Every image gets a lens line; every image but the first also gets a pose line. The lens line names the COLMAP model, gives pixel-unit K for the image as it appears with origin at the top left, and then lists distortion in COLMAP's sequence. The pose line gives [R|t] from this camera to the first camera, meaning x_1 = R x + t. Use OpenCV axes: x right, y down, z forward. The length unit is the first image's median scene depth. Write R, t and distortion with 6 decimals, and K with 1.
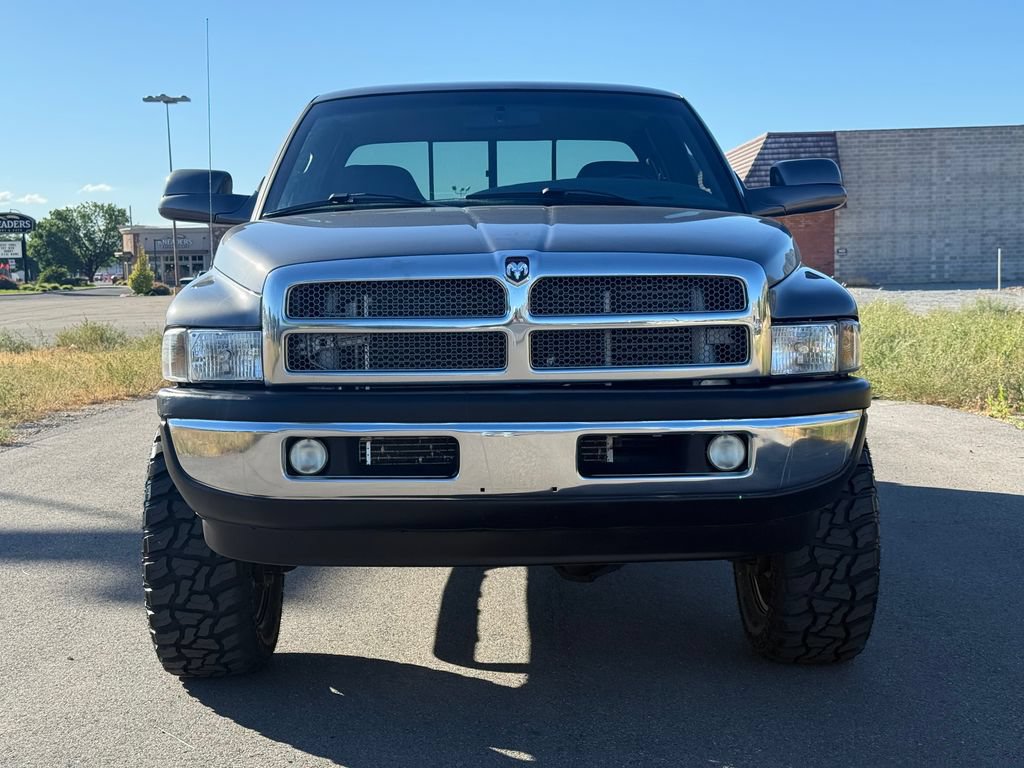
lens RADIAL K [[1424.5, 0, 508.1], [0, 1424.5, 387.9], [0, 0, 1]] dist [0.211185, -0.446034]
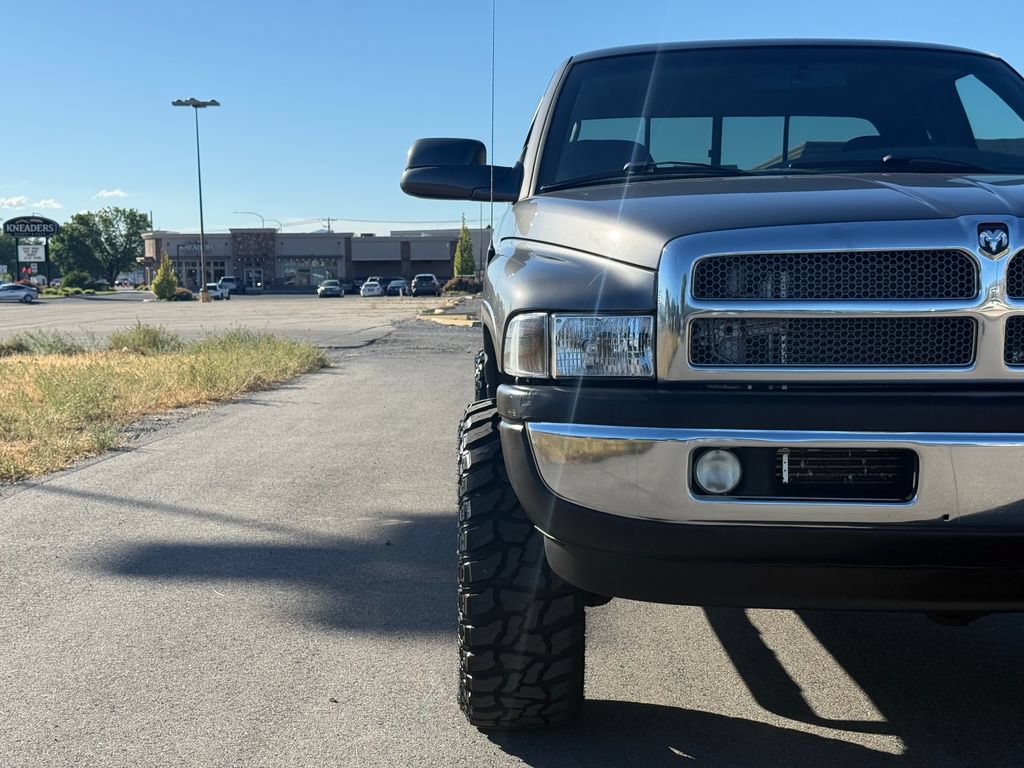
lens RADIAL K [[1426.9, 0, 507.7], [0, 1426.9, 401.2], [0, 0, 1]] dist [0.136914, -0.051845]
pose [[0.999898, 0.012260, -0.007355, -0.164520], [-0.012244, 0.999923, 0.002237, 0.005289], [0.007382, -0.002147, 0.999970, 0.127323]]
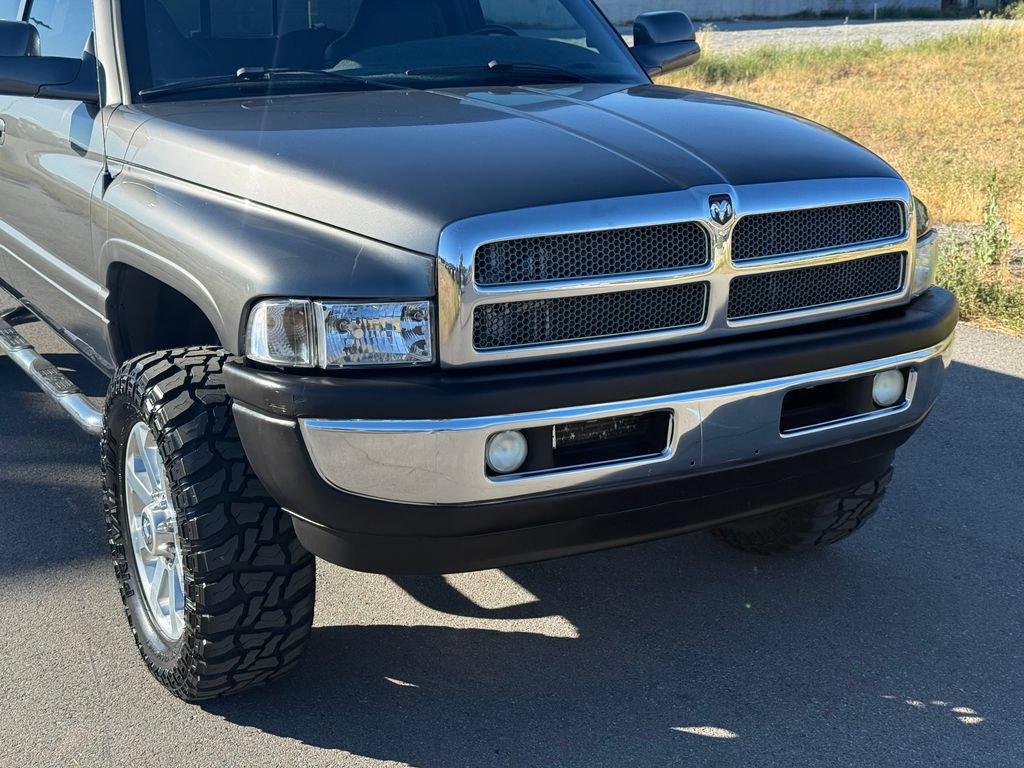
lens RADIAL K [[1424.5, 0, 508.1], [0, 1424.5, 387.9], [0, 0, 1]] dist [0.211185, -0.446034]
pose [[0.879673, -0.115477, 0.461346, -0.336116], [0.033449, 0.982694, 0.182194, -0.090106], [-0.474401, -0.144840, 0.868312, 0.187888]]
